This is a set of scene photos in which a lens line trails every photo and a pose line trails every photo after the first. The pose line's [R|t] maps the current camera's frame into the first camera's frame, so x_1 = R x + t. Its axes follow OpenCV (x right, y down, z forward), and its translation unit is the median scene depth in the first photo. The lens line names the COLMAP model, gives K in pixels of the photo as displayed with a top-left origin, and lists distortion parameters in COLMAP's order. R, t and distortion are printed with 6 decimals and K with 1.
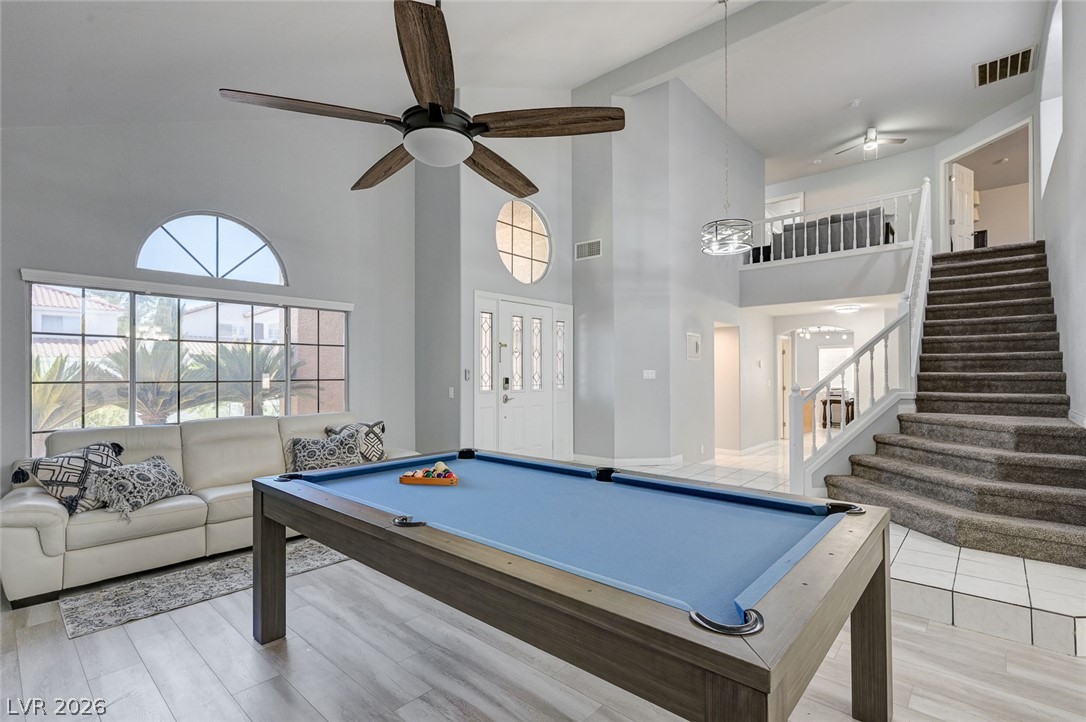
lens RADIAL K [[502.8, 0, 545.4], [0, 502.8, 370.8], [0, 0, 1]] dist [-0.005705, -0.000654]
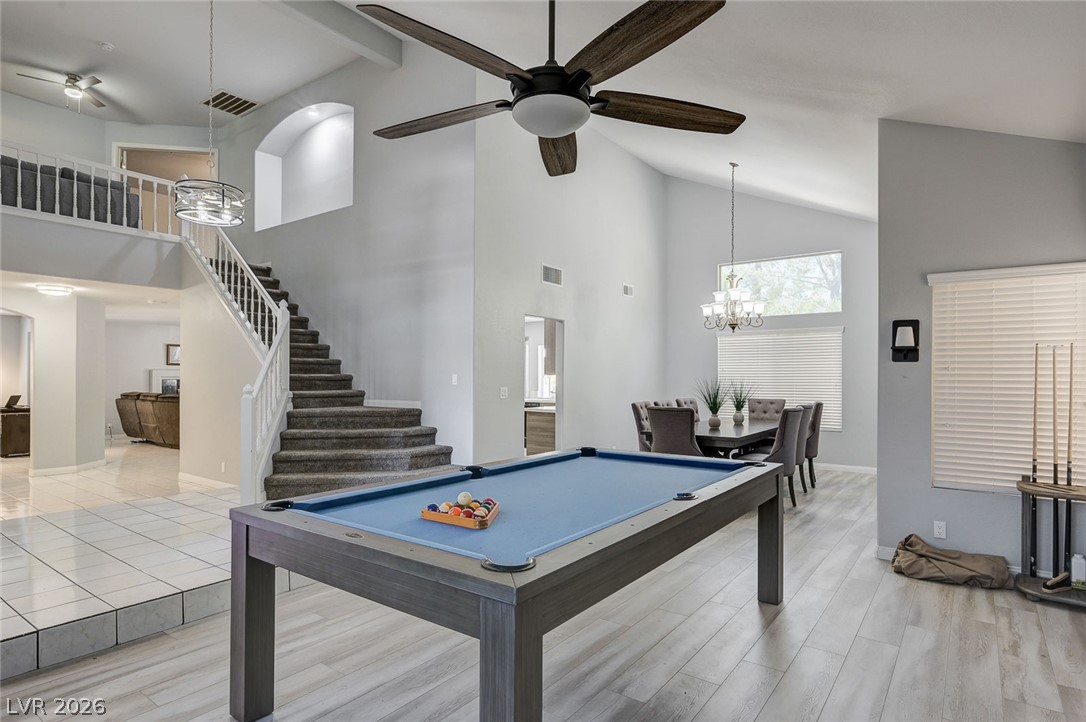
lens RADIAL K [[589.6, 0, 542.3], [0, 589.6, 368.9], [0, 0, 1]] dist [0.006174, -0.002144]
pose [[-0.081773, 0.016000, 0.996523, -0.412209], [-0.011603, 0.999788, -0.017005, 0.005526], [-0.996583, -0.012953, -0.081570, 0.362592]]
